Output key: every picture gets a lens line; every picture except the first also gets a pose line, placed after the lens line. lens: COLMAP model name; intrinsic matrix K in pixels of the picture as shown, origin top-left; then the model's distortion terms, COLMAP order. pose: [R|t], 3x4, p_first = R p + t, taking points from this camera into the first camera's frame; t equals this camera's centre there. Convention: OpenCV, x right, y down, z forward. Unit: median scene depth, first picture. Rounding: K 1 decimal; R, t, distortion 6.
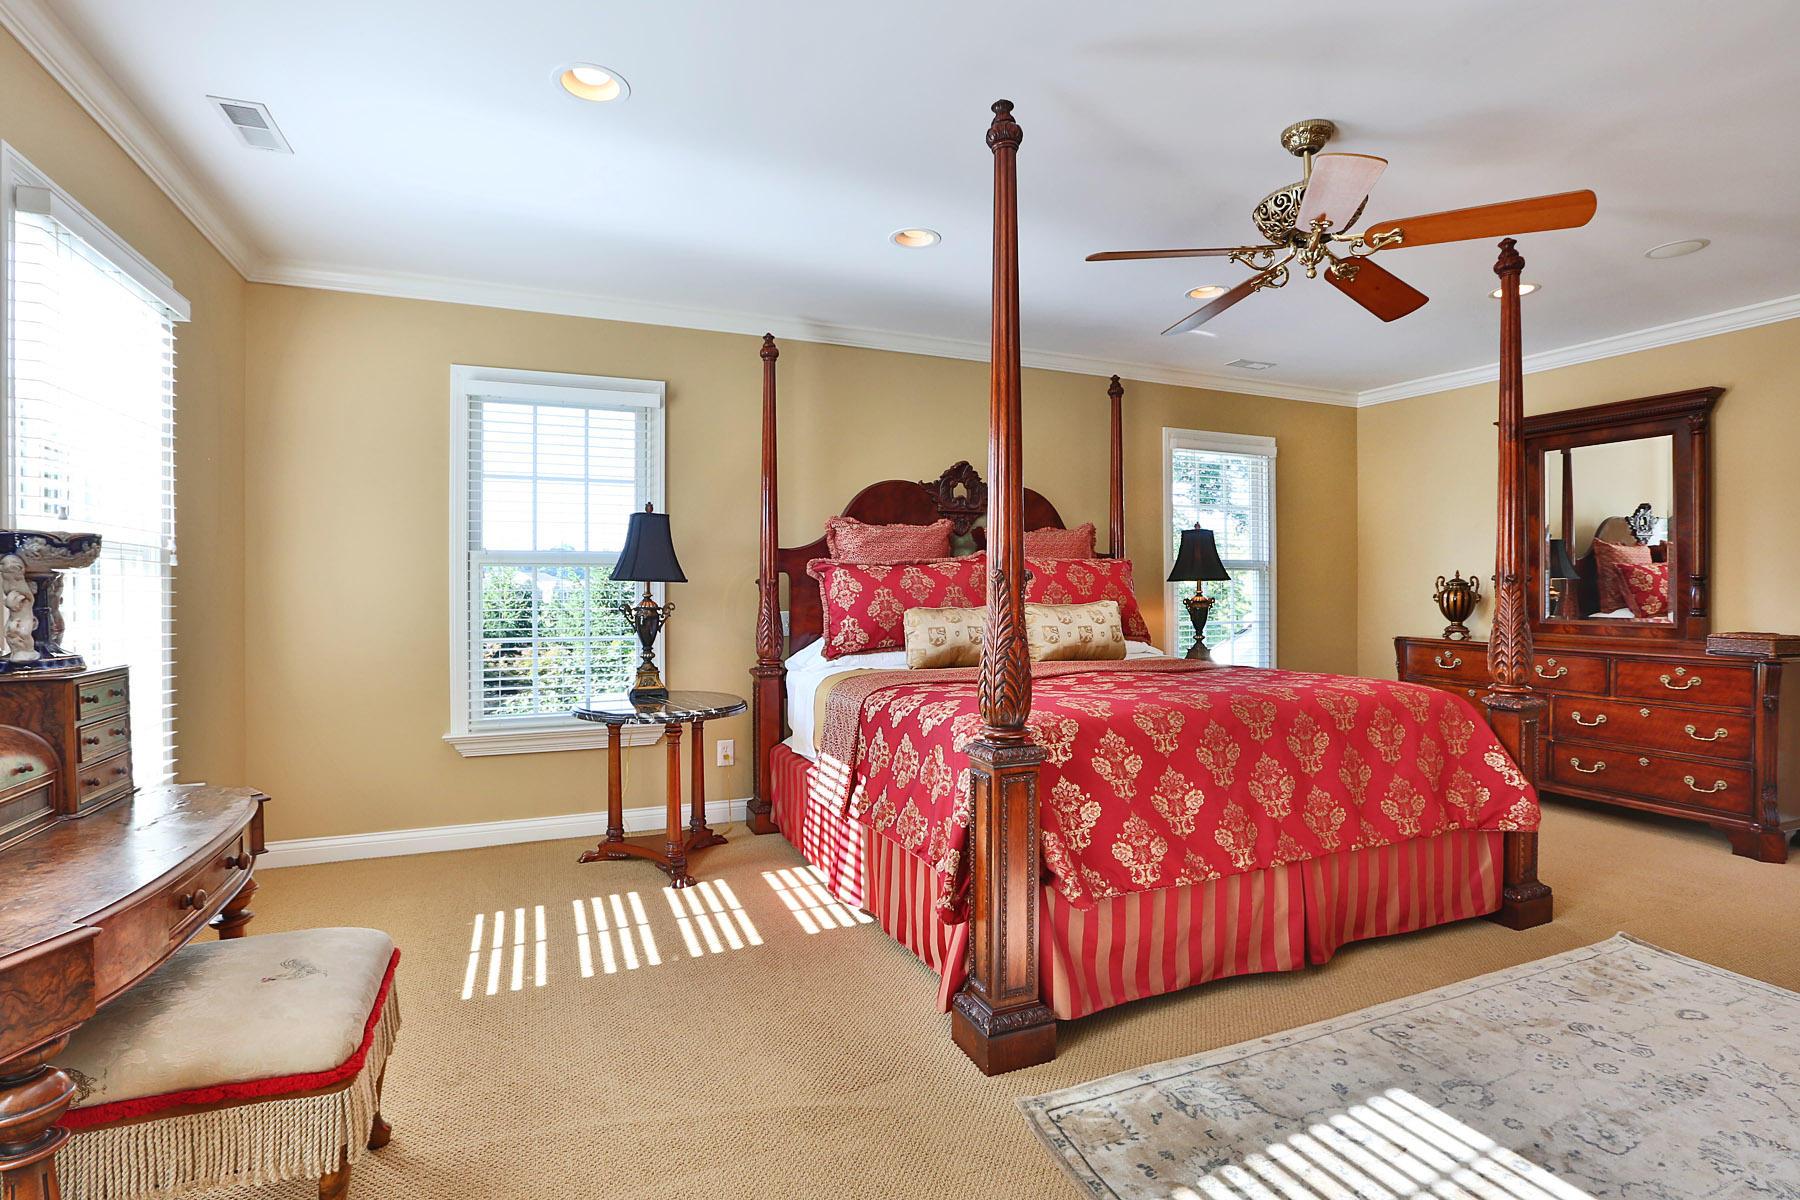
lens RADIAL K [[857.7, 0, 902.4], [0, 857.7, 573.2], [0, 0, 1]] dist [-0.078600, 0.030454]
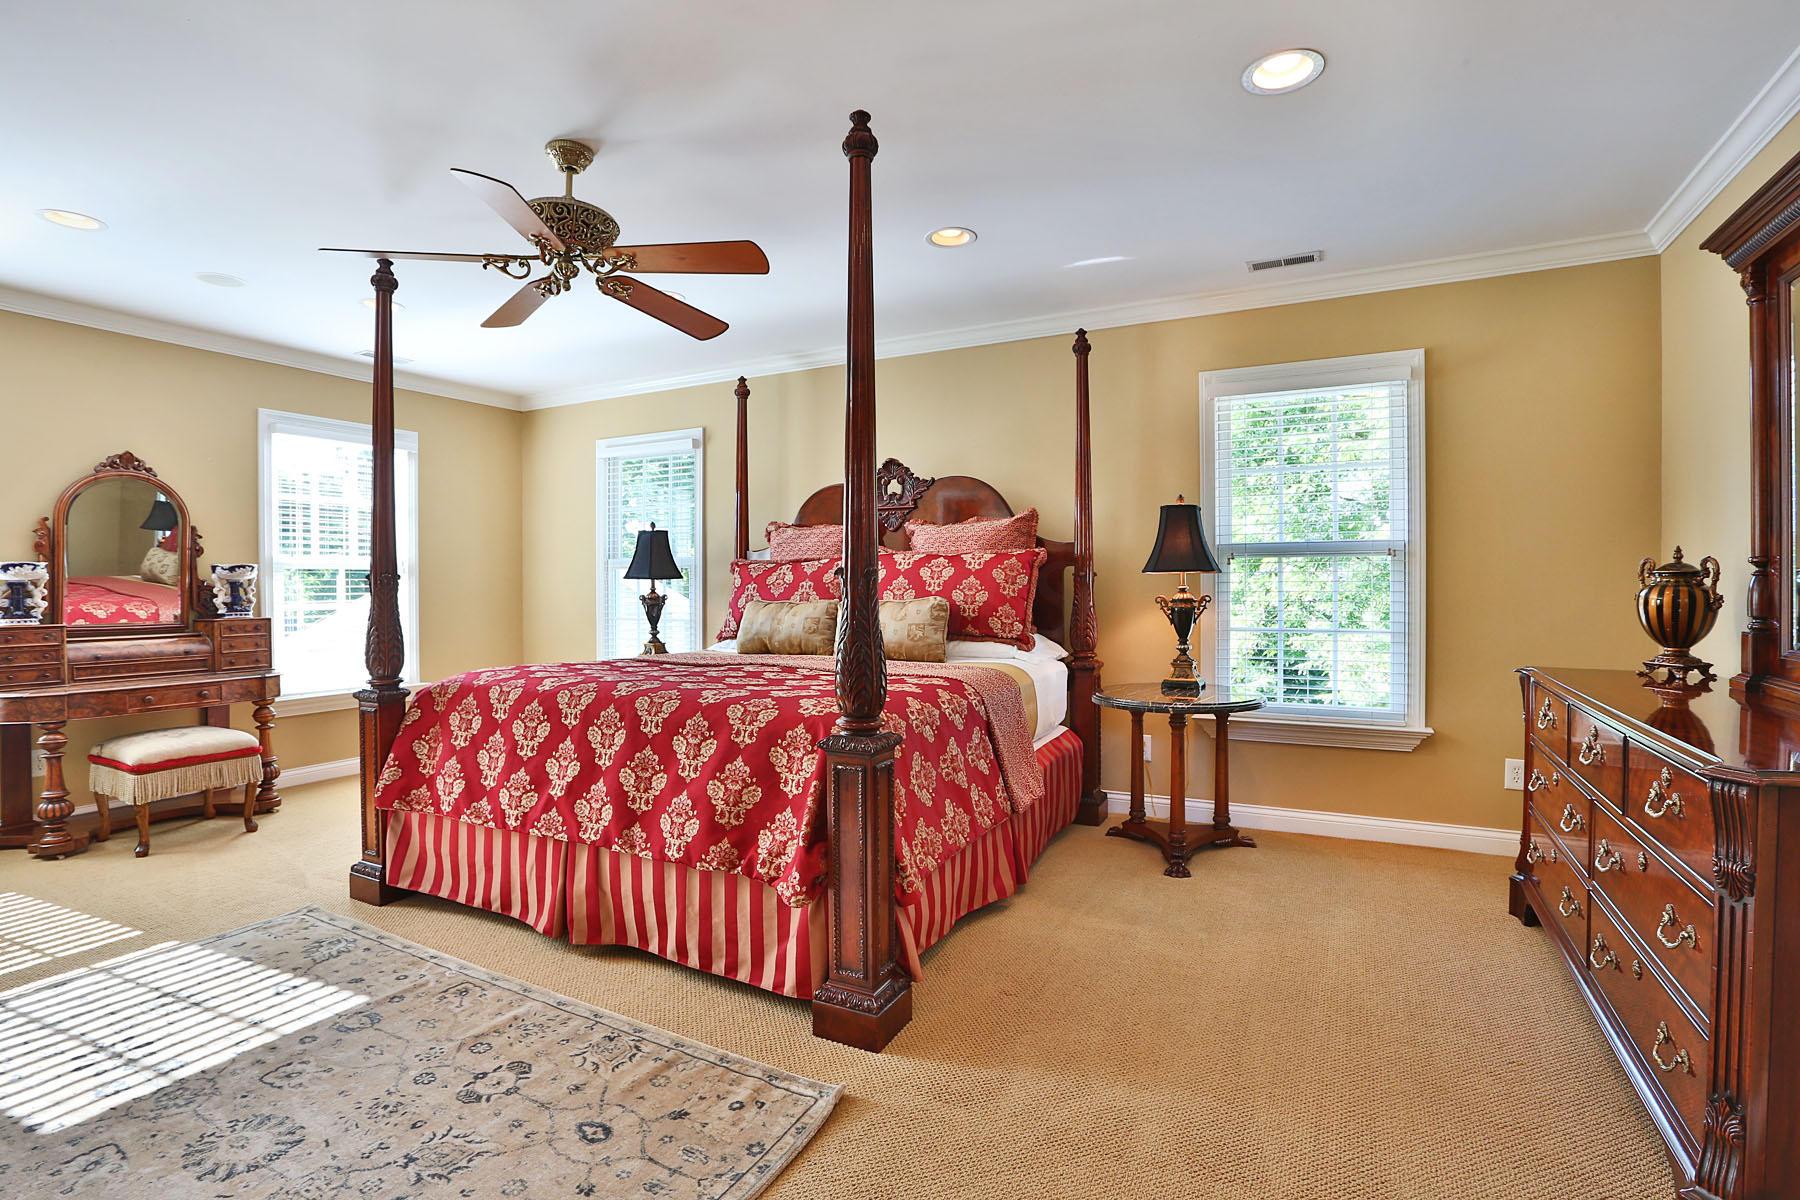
lens RADIAL K [[854.0, 0, 906.4], [0, 854.0, 591.9], [0, 0, 1]] dist [-0.038953, 0.000098]
pose [[0.638232, 0.006421, -0.769817, 1.044857], [0.019295, 0.999518, 0.024334, 0.004248], [0.769602, -0.030384, 0.637801, 0.430071]]
